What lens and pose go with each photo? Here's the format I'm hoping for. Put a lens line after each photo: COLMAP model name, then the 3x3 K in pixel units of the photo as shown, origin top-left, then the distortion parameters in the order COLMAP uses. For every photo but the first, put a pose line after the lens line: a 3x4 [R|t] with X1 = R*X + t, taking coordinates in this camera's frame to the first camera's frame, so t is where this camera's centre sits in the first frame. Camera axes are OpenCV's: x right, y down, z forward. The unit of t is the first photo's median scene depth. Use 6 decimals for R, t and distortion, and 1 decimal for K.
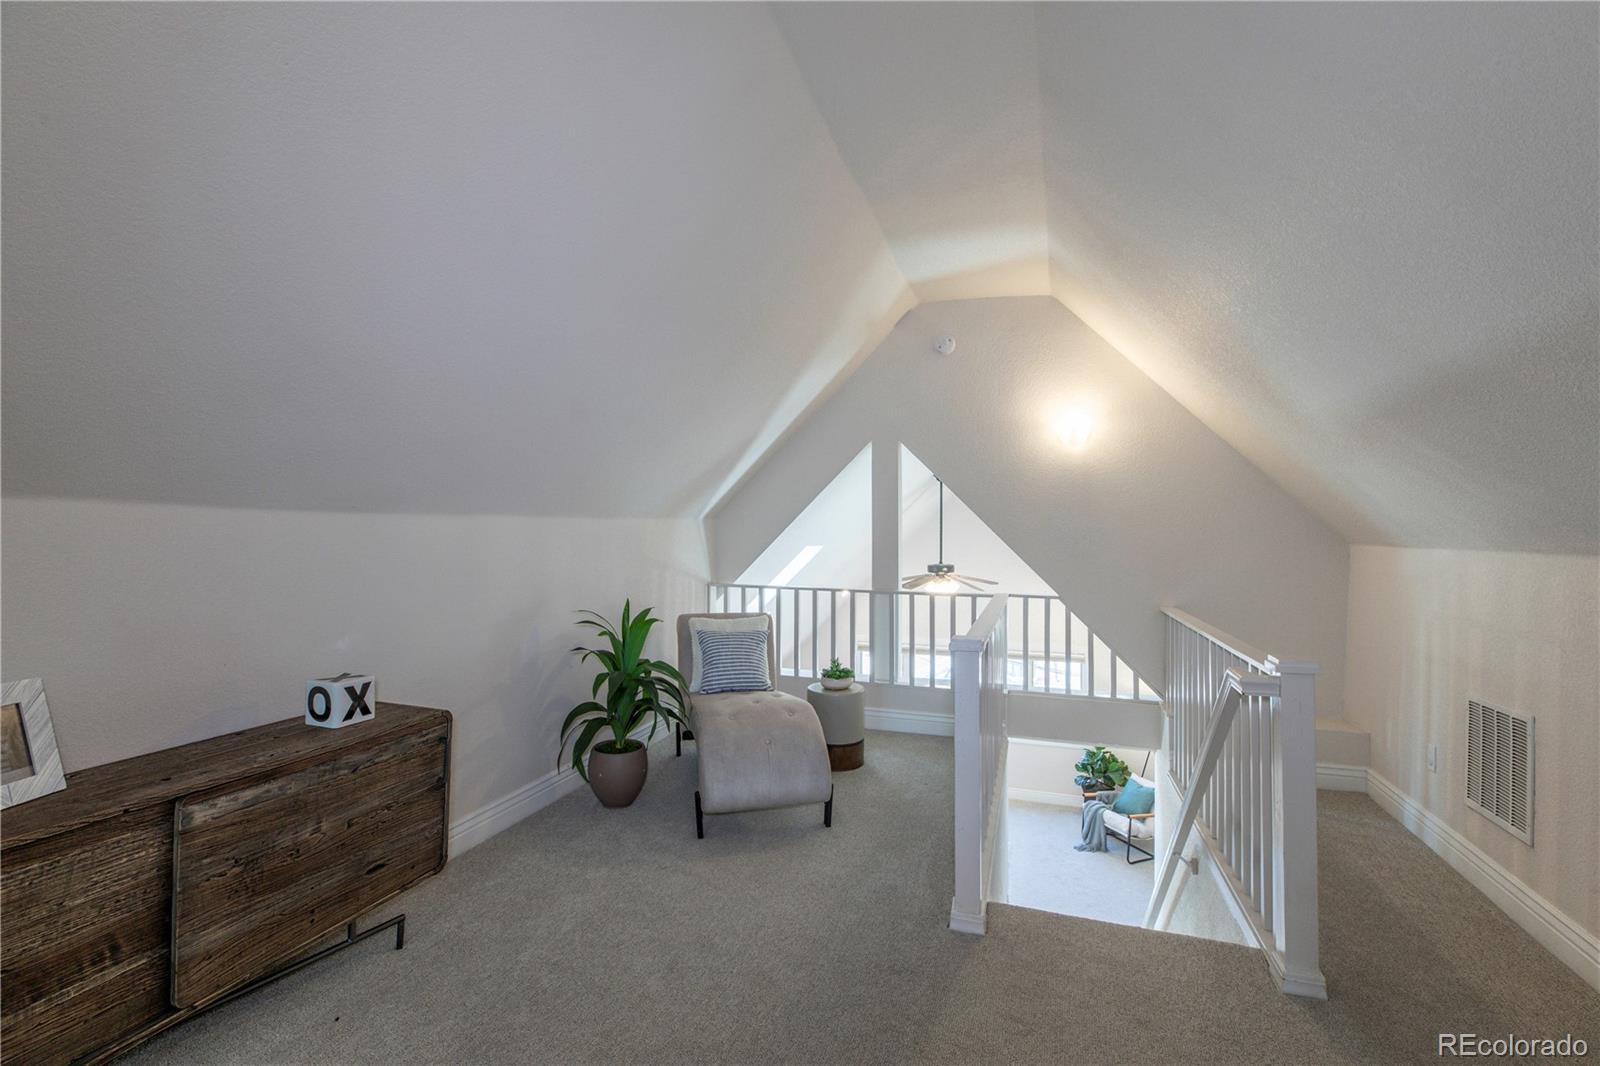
lens RADIAL K [[721.4, 0, 799.4], [0, 721.4, 531.9], [0, 0, 1]] dist [0.006401, 0.000160]
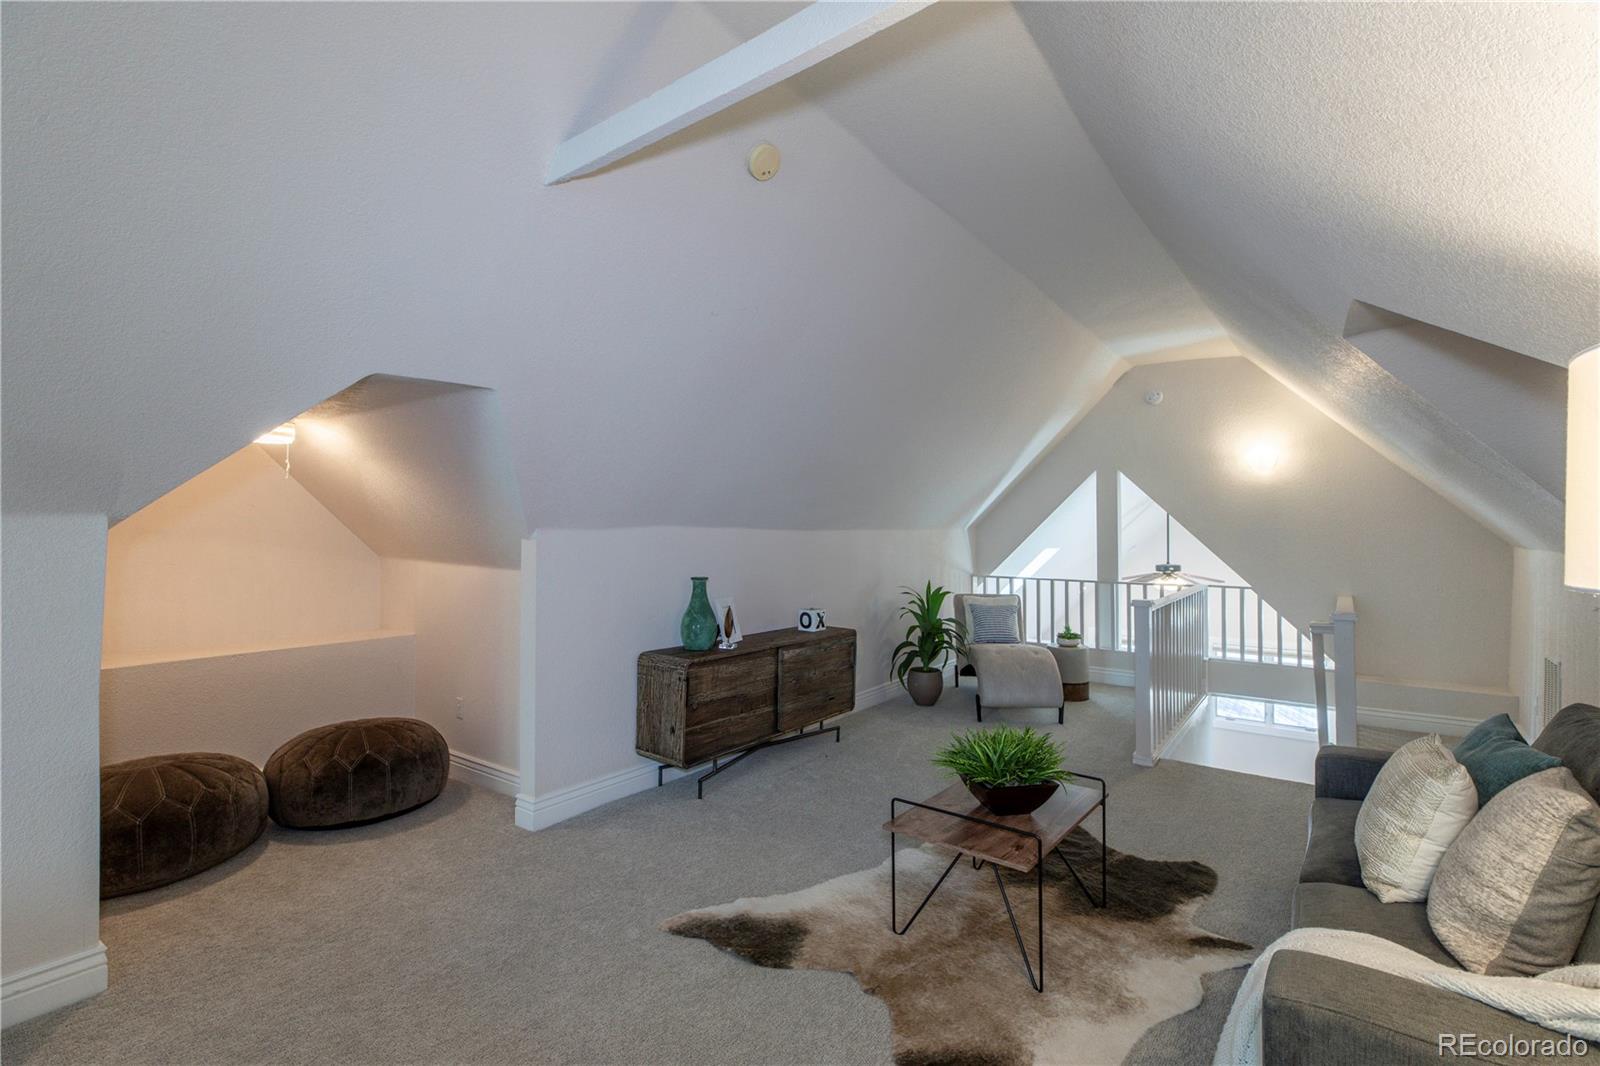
lens RADIAL K [[721.4, 0, 793.6], [0, 721.4, 524.9], [0, 0, 1]] dist [0.006401, 0.000160]
pose [[0.946988, -0.009193, -0.321137, -0.003194], [0.004435, 0.999869, -0.015544, -0.007822], [0.321238, 0.013295, 0.946905, -0.646769]]
